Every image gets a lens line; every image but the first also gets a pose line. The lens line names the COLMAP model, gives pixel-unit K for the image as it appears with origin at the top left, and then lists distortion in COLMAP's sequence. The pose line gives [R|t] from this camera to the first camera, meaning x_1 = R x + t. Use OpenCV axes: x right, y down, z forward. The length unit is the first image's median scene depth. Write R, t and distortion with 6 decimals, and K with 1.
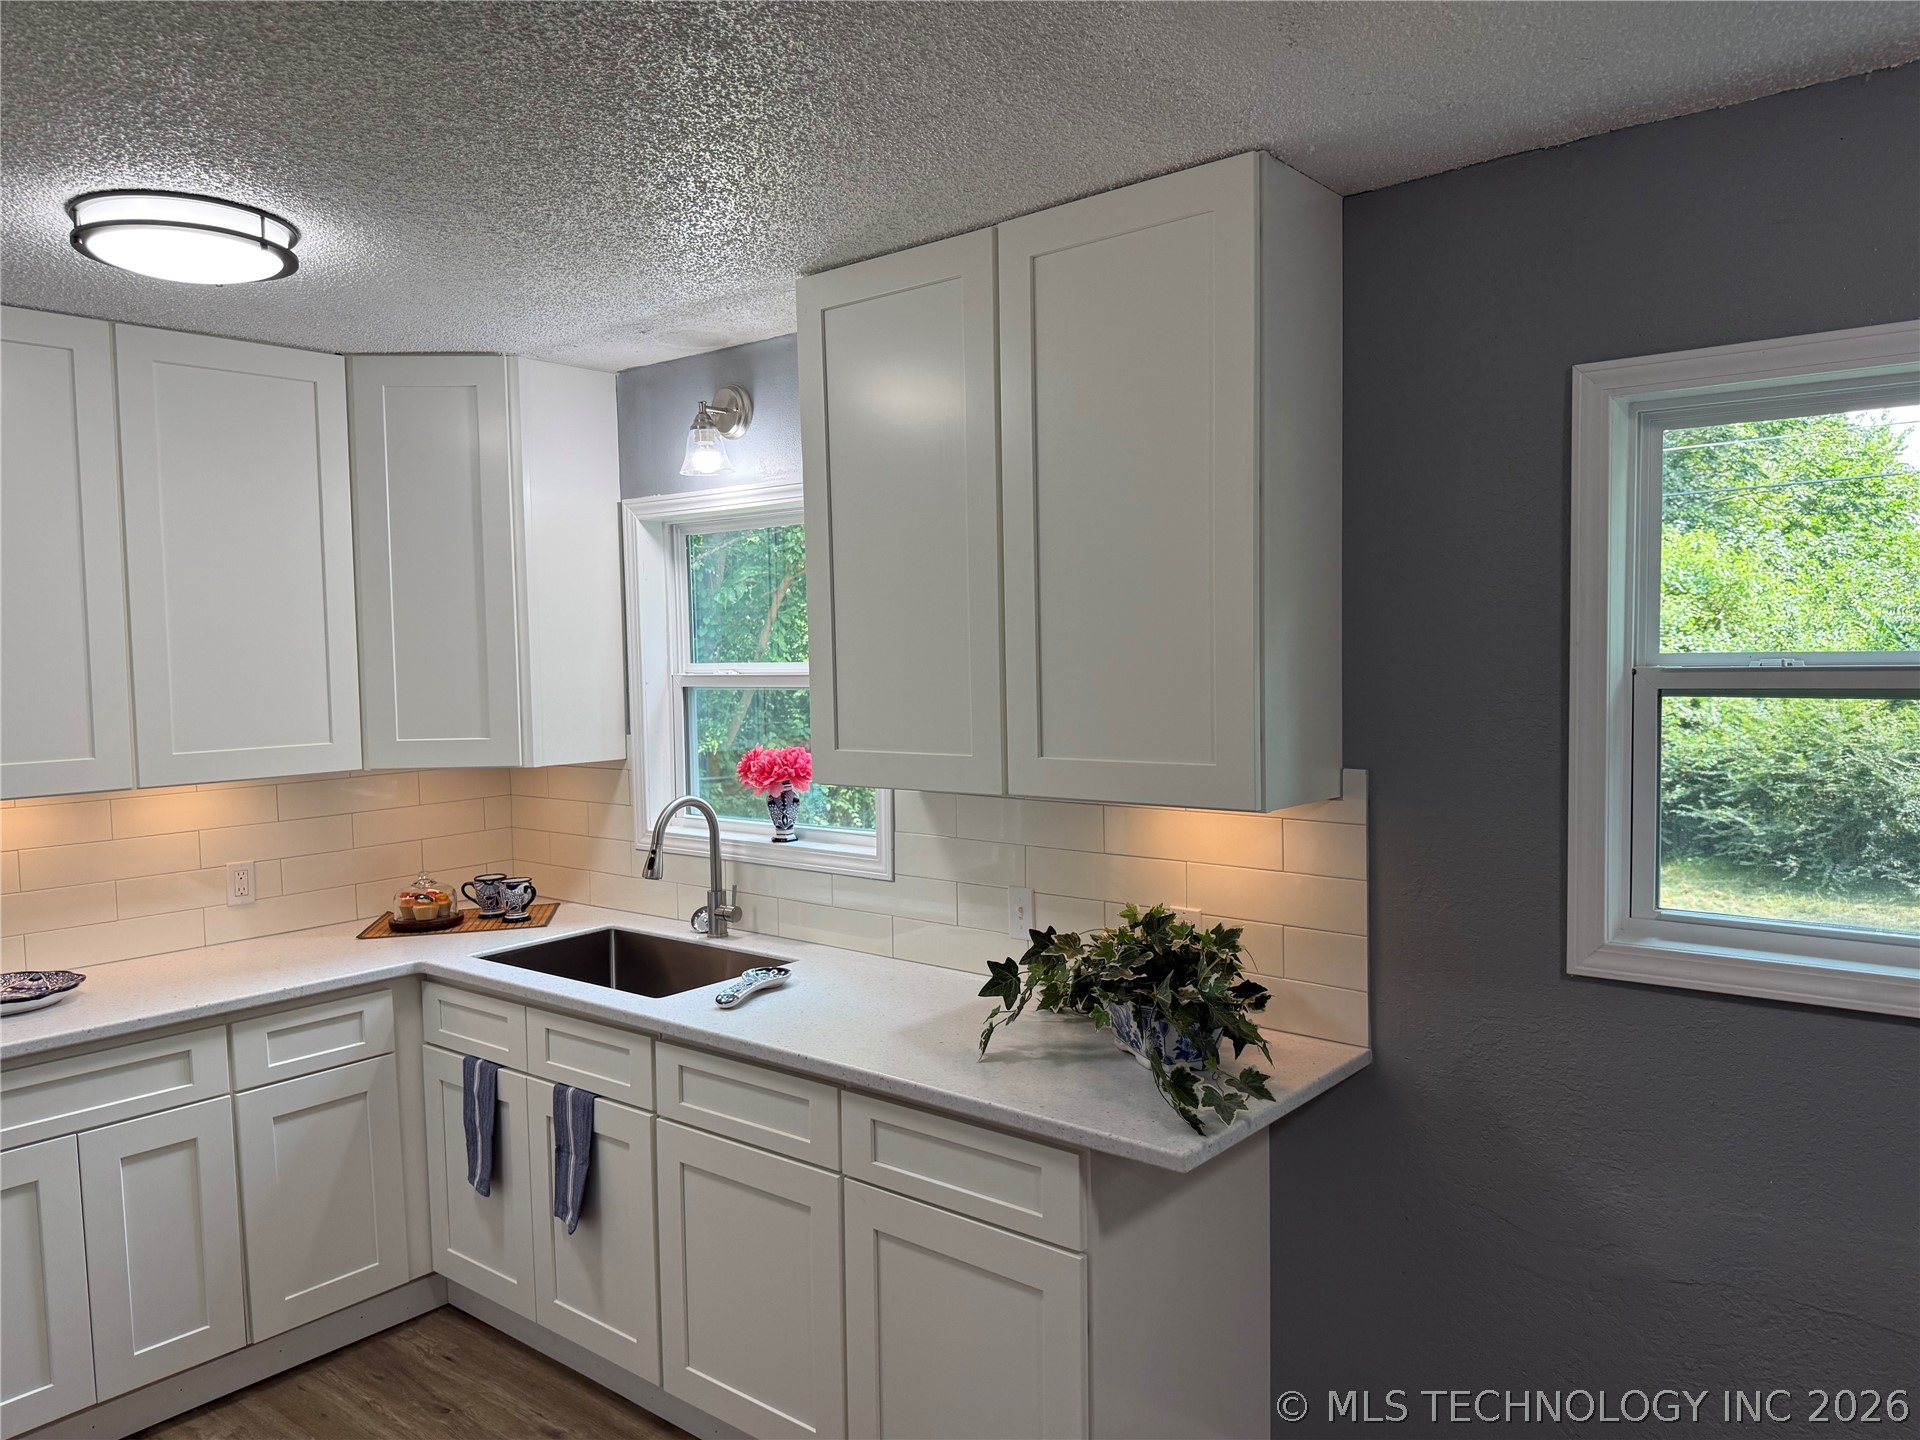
lens RADIAL K [[1382.3, 0, 960.0], [0, 1382.3, 720.0], [0, 0, 1]] dist [0.049183, -0.005913]
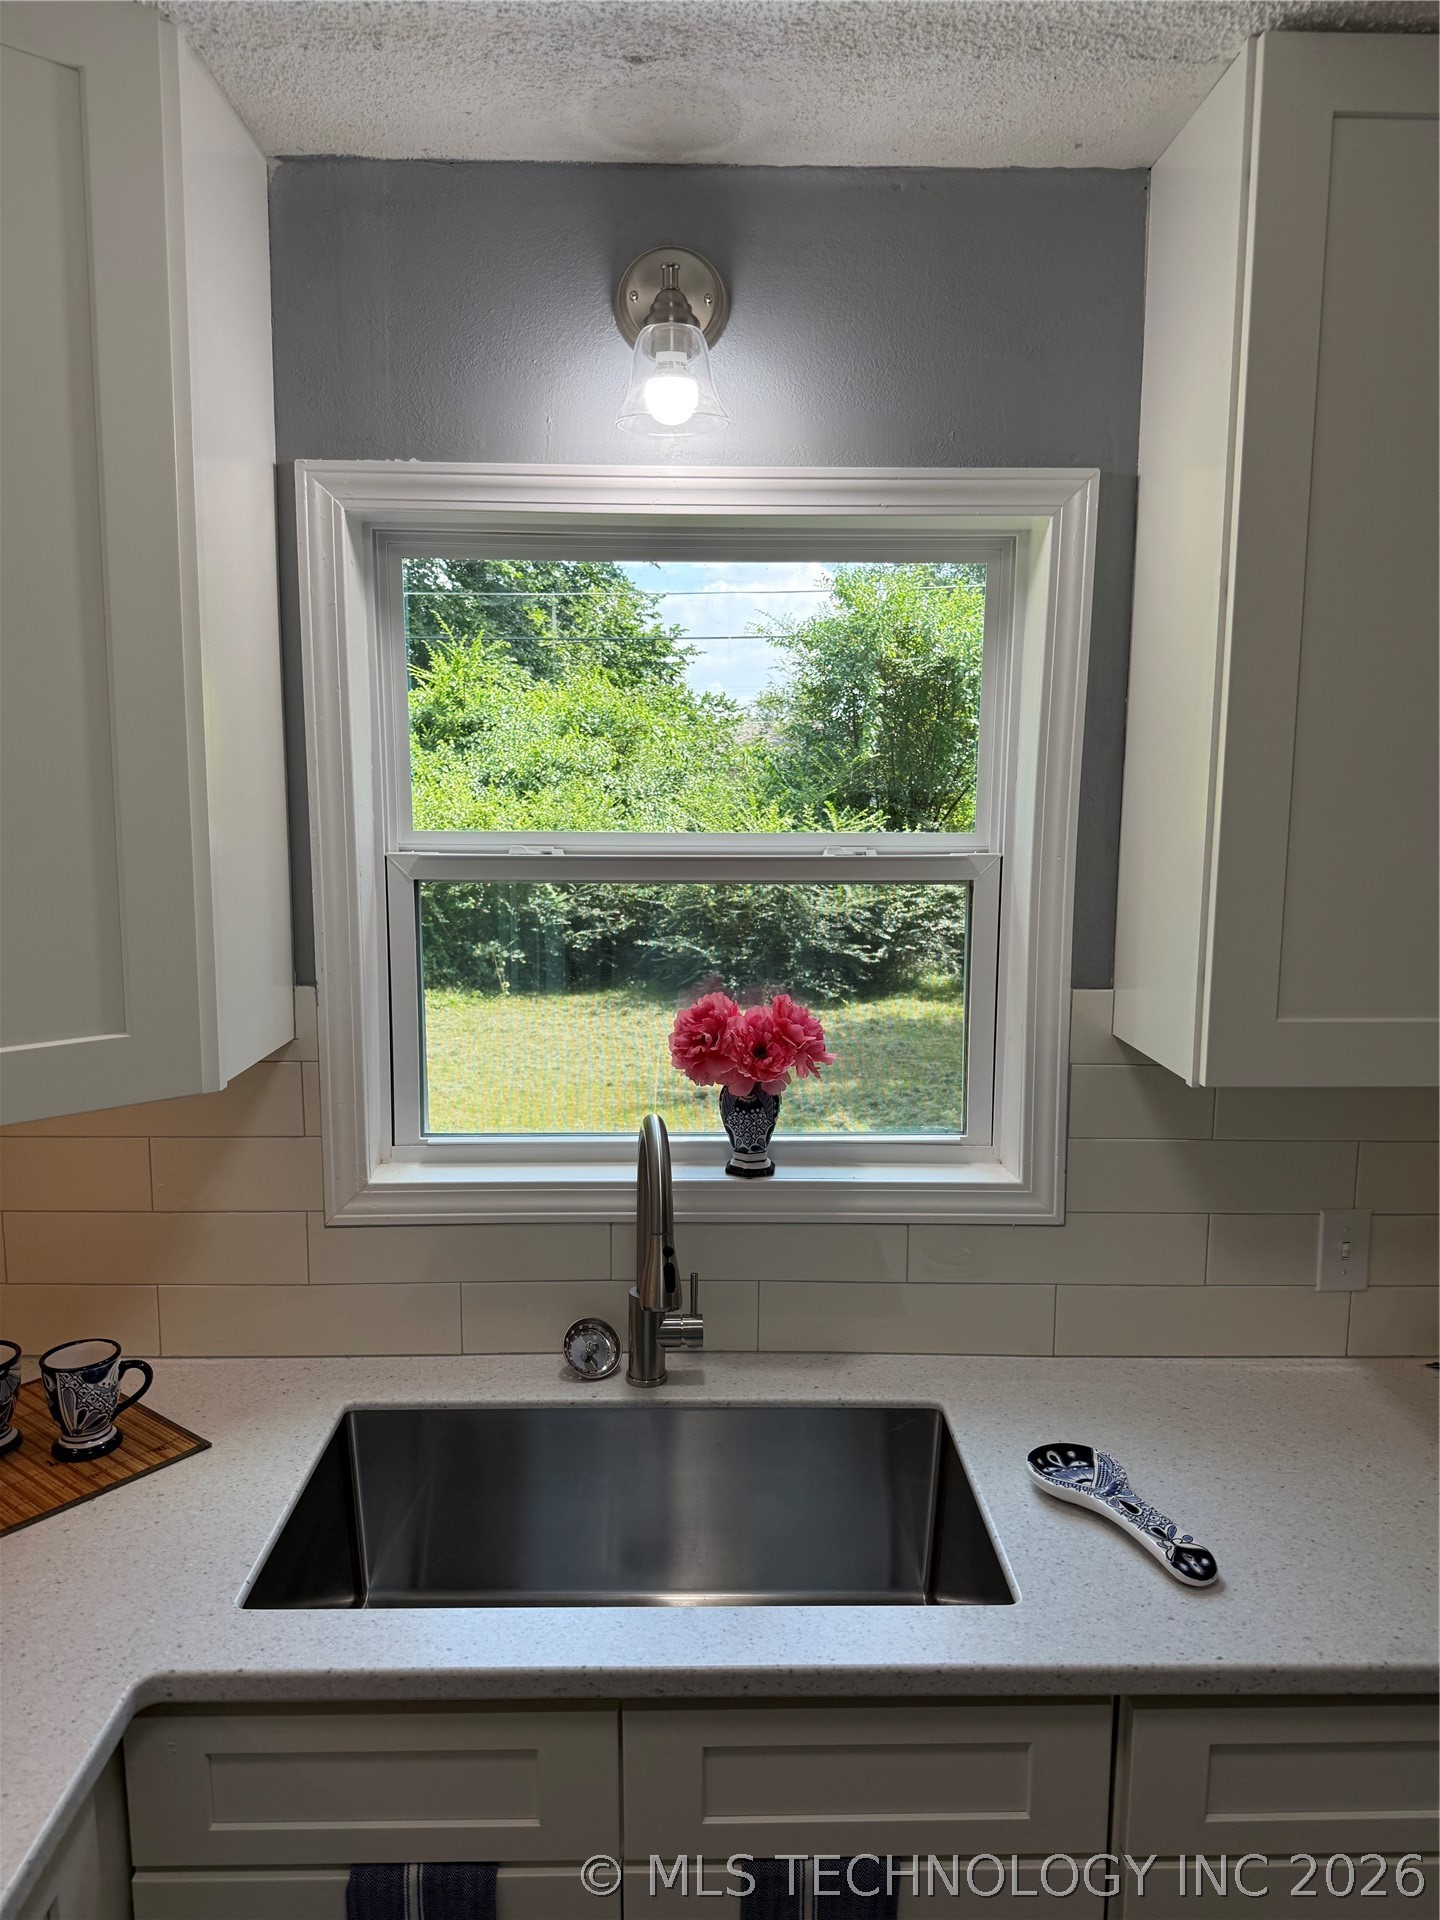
lens RADIAL K [[1384.9, 0, 720.0], [0, 1384.9, 960.0], [0, 0, 1]] dist [-0.008181, -0.004842]
pose [[0.754234, -0.069899, 0.652875, -0.440058], [0.017969, 0.996142, 0.085892, -0.035803], [-0.656360, -0.053051, 0.752580, 0.572167]]
